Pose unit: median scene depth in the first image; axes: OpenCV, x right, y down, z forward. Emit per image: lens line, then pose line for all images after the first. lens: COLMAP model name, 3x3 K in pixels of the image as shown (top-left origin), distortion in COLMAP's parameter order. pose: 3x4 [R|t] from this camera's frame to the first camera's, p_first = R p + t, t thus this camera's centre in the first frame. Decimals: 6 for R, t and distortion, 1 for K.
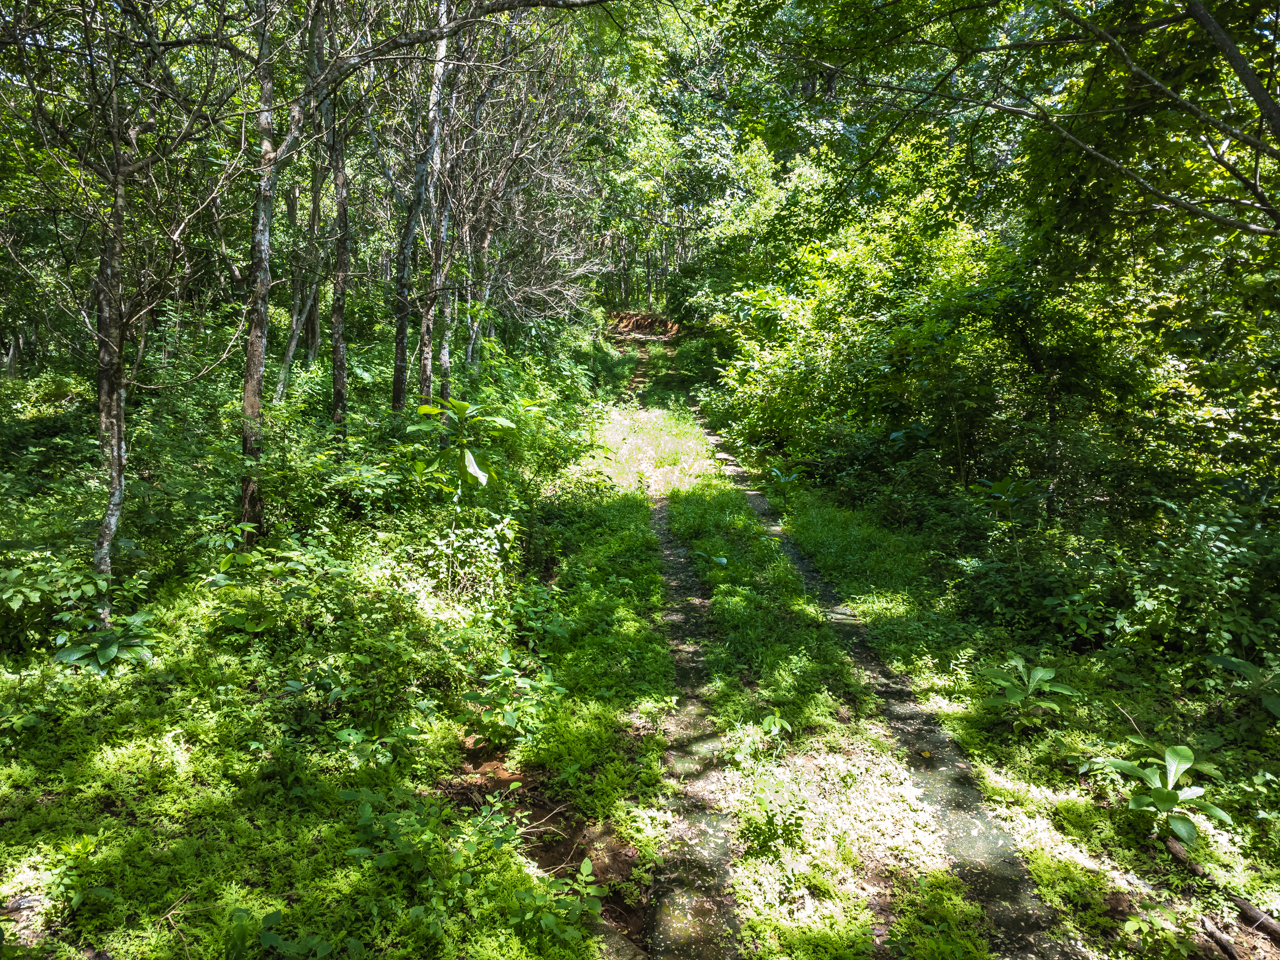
lens RADIAL K [[912.5, 0, 640.5], [0, 912.5, 479.6], [0, 0, 1]] dist [-0.004499, -0.001304]
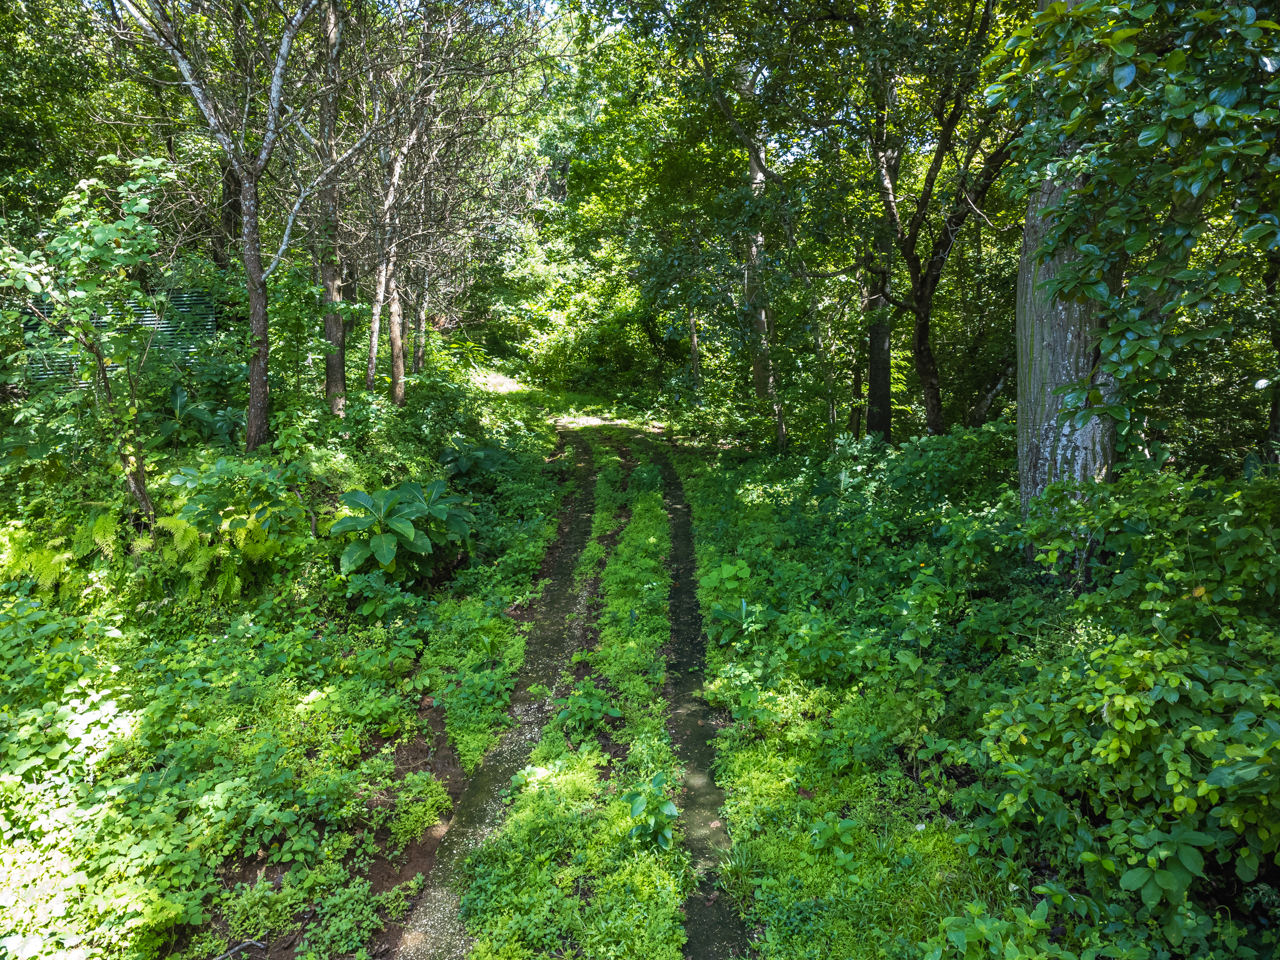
lens RADIAL K [[912.5, 0, 639.2], [0, 912.5, 478.9], [0, 0, 1]] dist [-0.004499, -0.001304]
pose [[0.955259, -0.009738, 0.295610, -0.282870], [0.009983, 0.999950, 0.000680, 0.196599], [-0.295602, 0.002301, 0.955308, -1.109701]]
